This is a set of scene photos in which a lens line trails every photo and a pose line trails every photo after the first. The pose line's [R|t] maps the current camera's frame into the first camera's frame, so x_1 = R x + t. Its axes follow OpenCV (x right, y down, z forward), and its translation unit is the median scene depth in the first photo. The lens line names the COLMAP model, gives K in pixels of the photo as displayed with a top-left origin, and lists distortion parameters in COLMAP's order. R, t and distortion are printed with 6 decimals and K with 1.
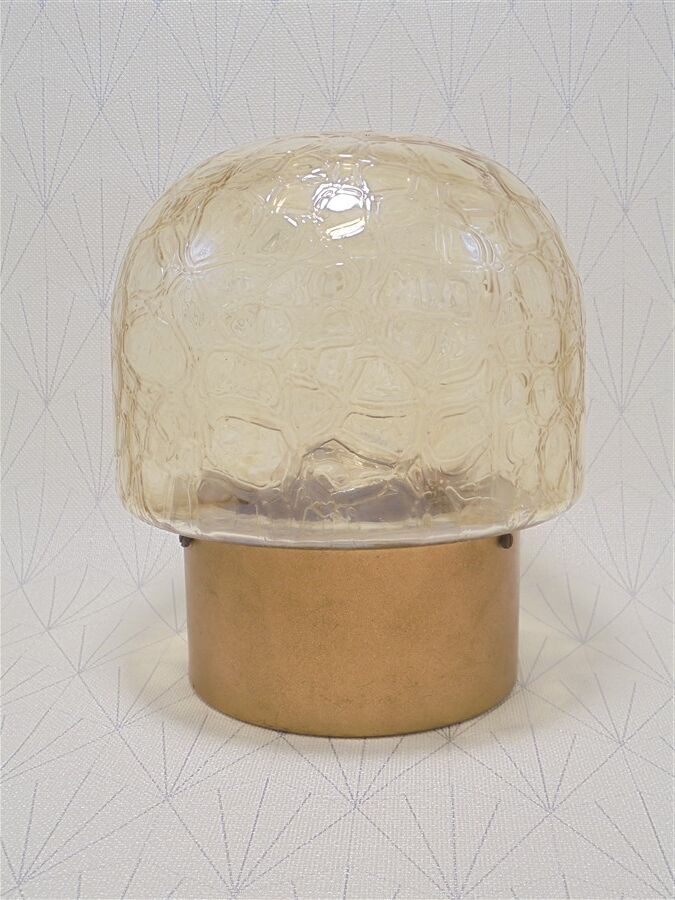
lens RADIAL K [[1159.9, 0, 337.4], [0, 1159.9, 451.5], [0, 0, 1]] dist [0.001464, 0.000000]
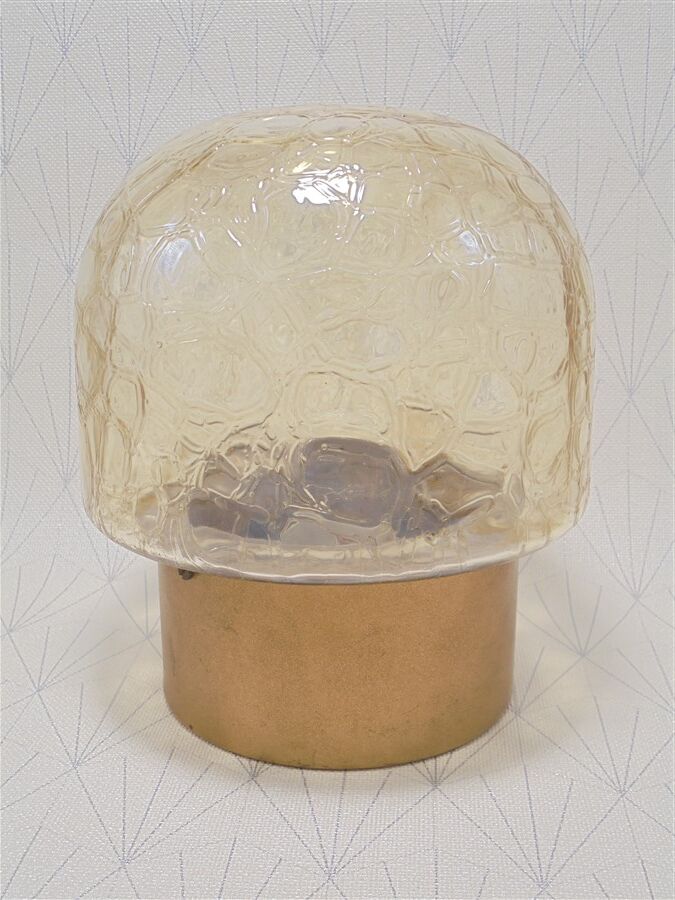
lens RADIAL K [[1159.9, 0, 336.0], [0, 1159.9, 452.5], [0, 0, 1]] dist [0.001464, 0.000000]
pose [[0.999952, 0.009757, -0.000264, 0.011498], [-0.009701, 0.996441, 0.083729, -0.067497], [0.001080, -0.083722, 0.996489, 0.078255]]
